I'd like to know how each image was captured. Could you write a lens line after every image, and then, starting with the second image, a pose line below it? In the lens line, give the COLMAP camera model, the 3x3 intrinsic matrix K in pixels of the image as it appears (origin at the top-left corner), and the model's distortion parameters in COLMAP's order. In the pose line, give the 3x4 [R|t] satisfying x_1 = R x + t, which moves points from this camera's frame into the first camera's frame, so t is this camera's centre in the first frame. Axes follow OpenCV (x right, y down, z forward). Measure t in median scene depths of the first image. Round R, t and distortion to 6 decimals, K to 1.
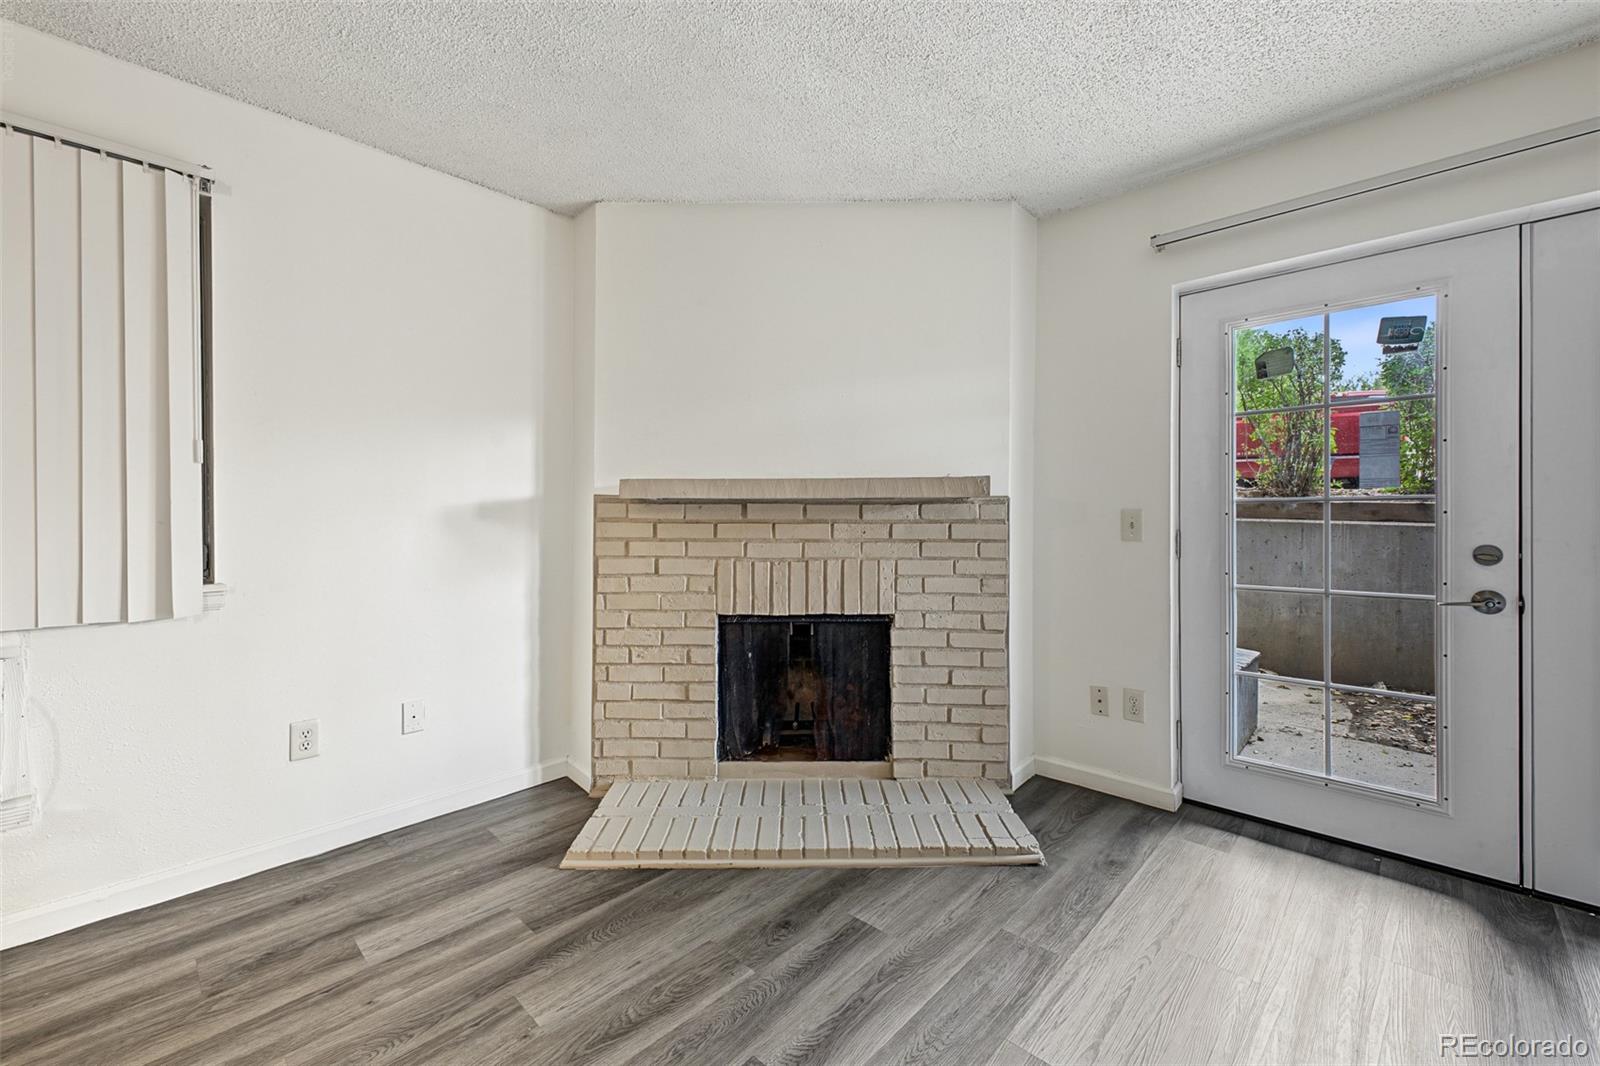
lens RADIAL K [[641.1, 0, 801.1], [0, 641.1, 520.5], [0, 0, 1]] dist [0.022587, -0.007724]
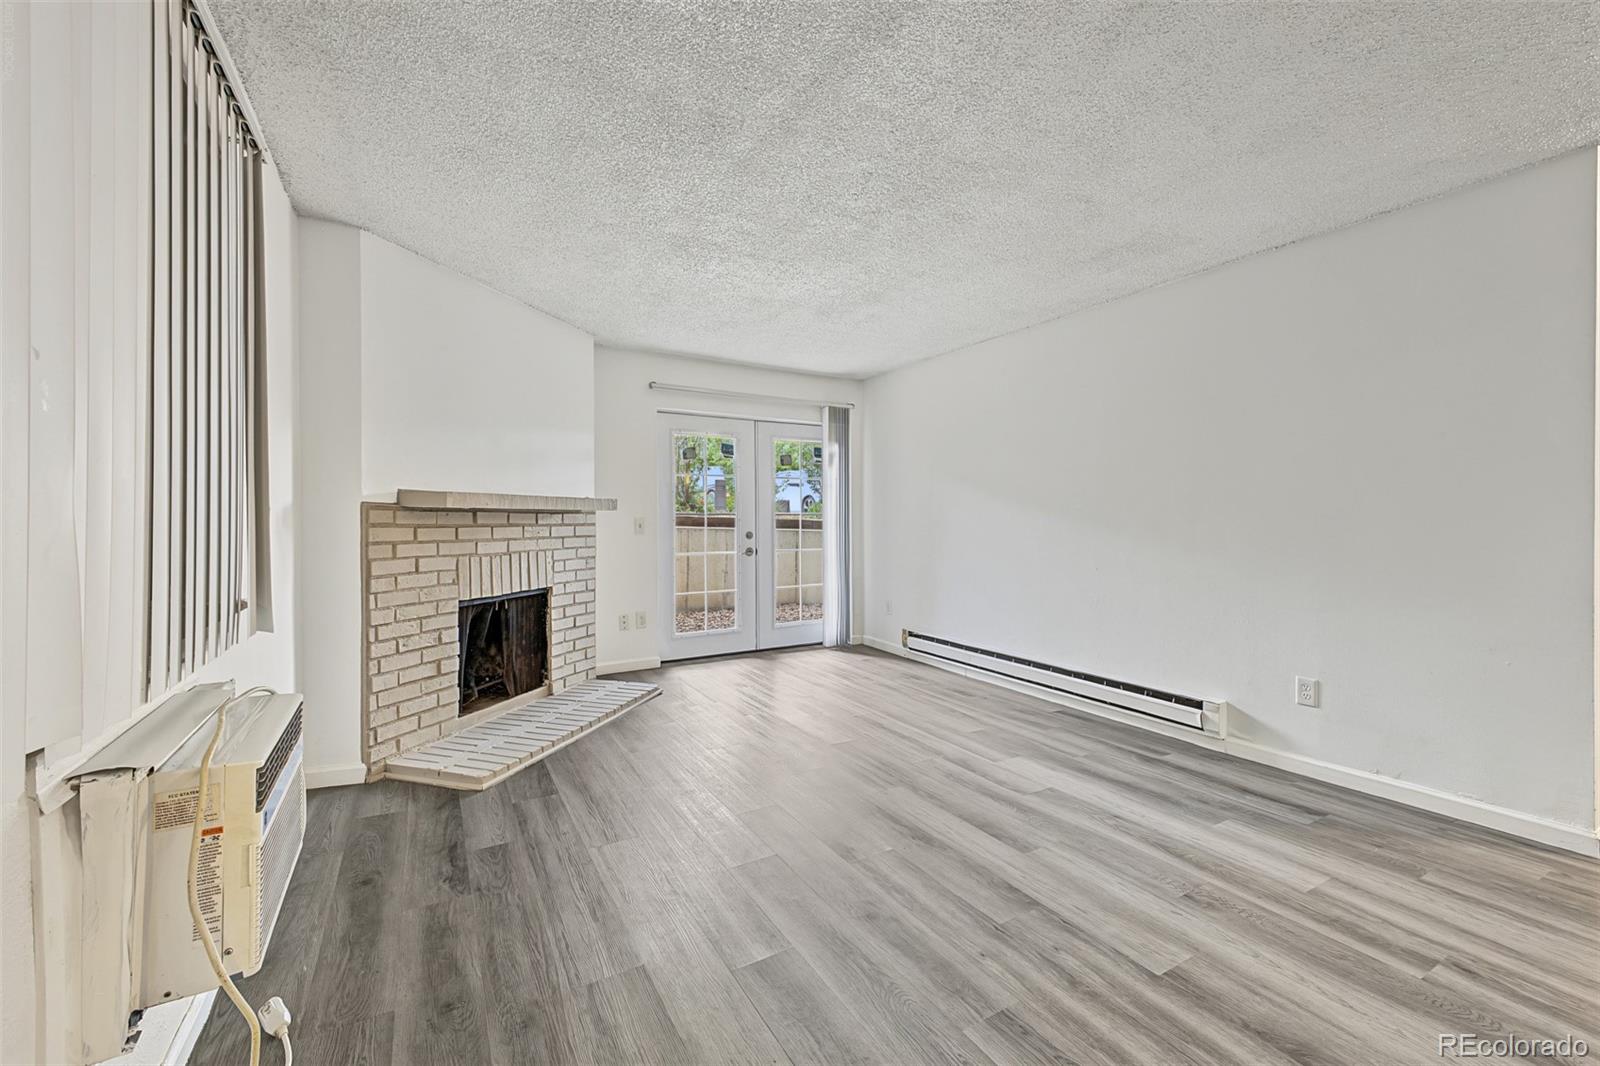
lens RADIAL K [[648.3, 0, 795.0], [0, 648.3, 530.9], [0, 0, 1]] dist [0.020931, -0.006885]
pose [[0.284384, -0.015691, 0.958582, -1.161135], [0.004276, 0.999877, 0.015098, -0.005140], [-0.958701, -0.000194, 0.284416, 0.012979]]
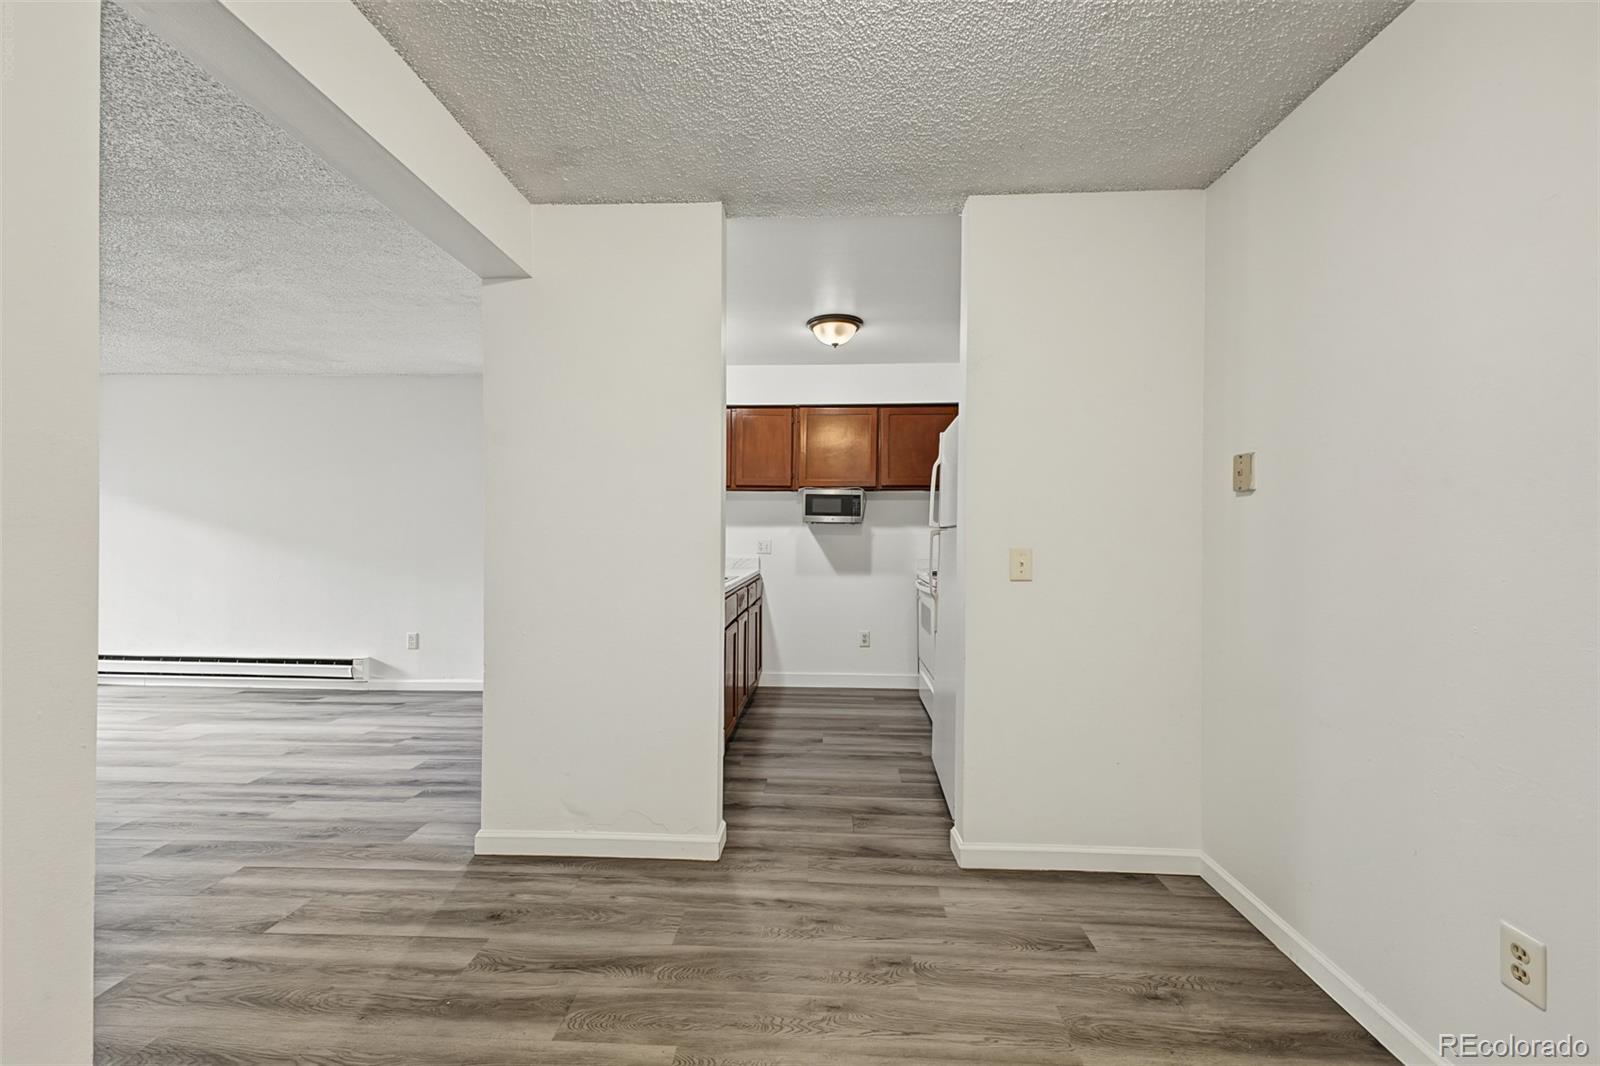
lens RADIAL K [[648.6, 0, 800.0], [0, 648.6, 533.0], [0, 0, 1]] dist [0.020628, -0.008389]
pose [[-0.654910, -0.003559, 0.755699, -2.016499], [-0.003236, 0.999993, 0.001905, -0.029704], [-0.755700, -0.001198, -0.654917, -0.118509]]
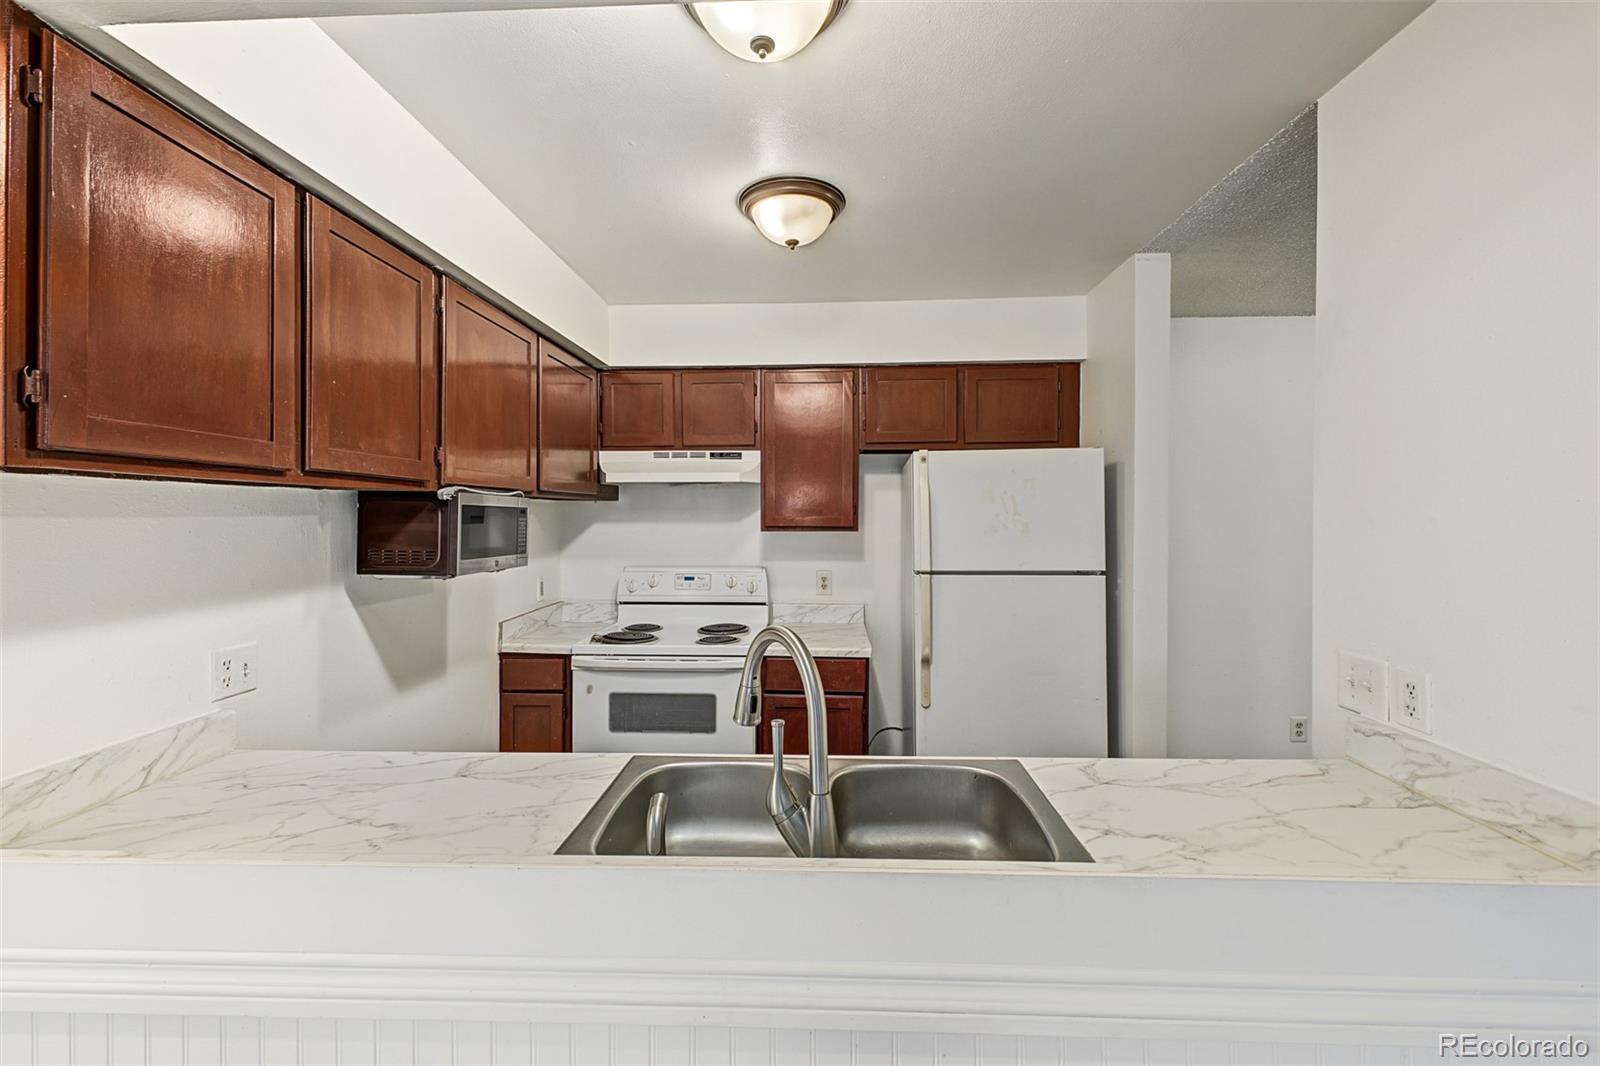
lens RADIAL K [[641.1, 0, 801.1], [0, 641.1, 520.5], [0, 0, 1]] dist [0.022587, -0.007724]
pose [[-0.747925, 0.008550, -0.663729, -0.490277], [-0.000080, 0.999916, 0.012971, -0.126337], [0.663784, 0.009754, -0.747861, -0.532238]]
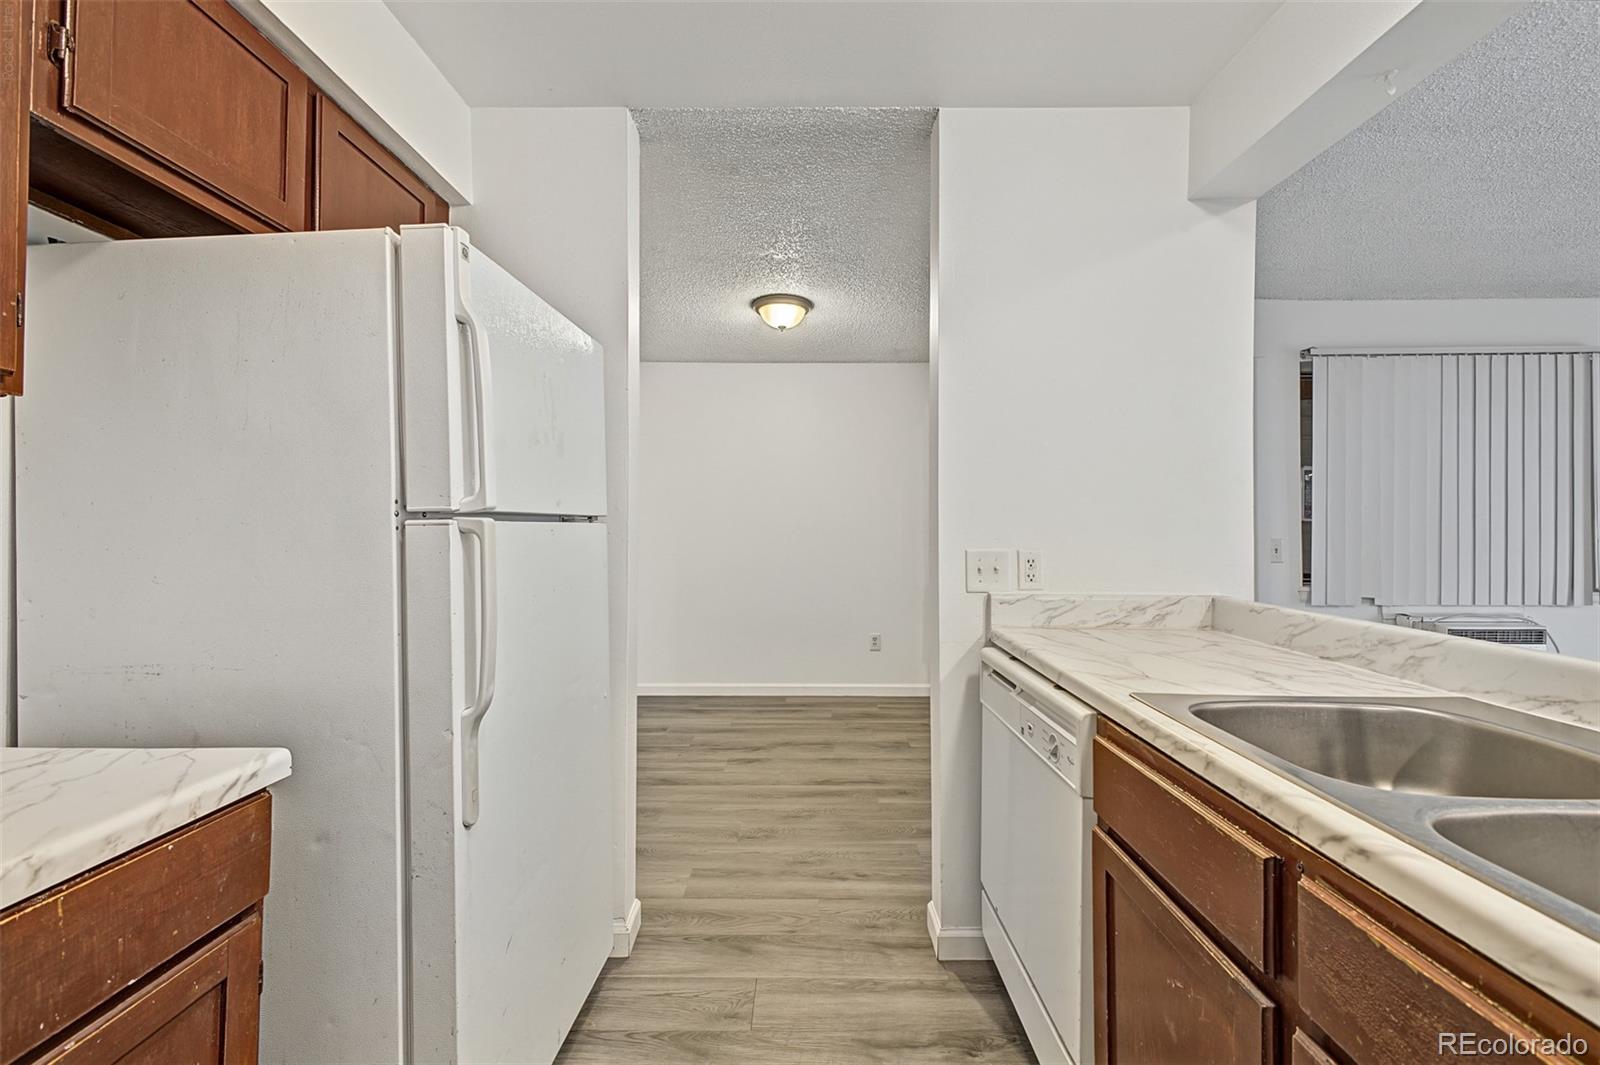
lens RADIAL K [[639.1, 0, 801.4], [0, 639.1, 522.3], [0, 0, 1]] dist [0.023061, -0.006135]
pose [[0.682322, -0.005214, -0.731034, -0.809921], [-0.006622, 0.999889, -0.013313, -0.027722], [0.731022, 0.013925, 0.682212, -1.250084]]
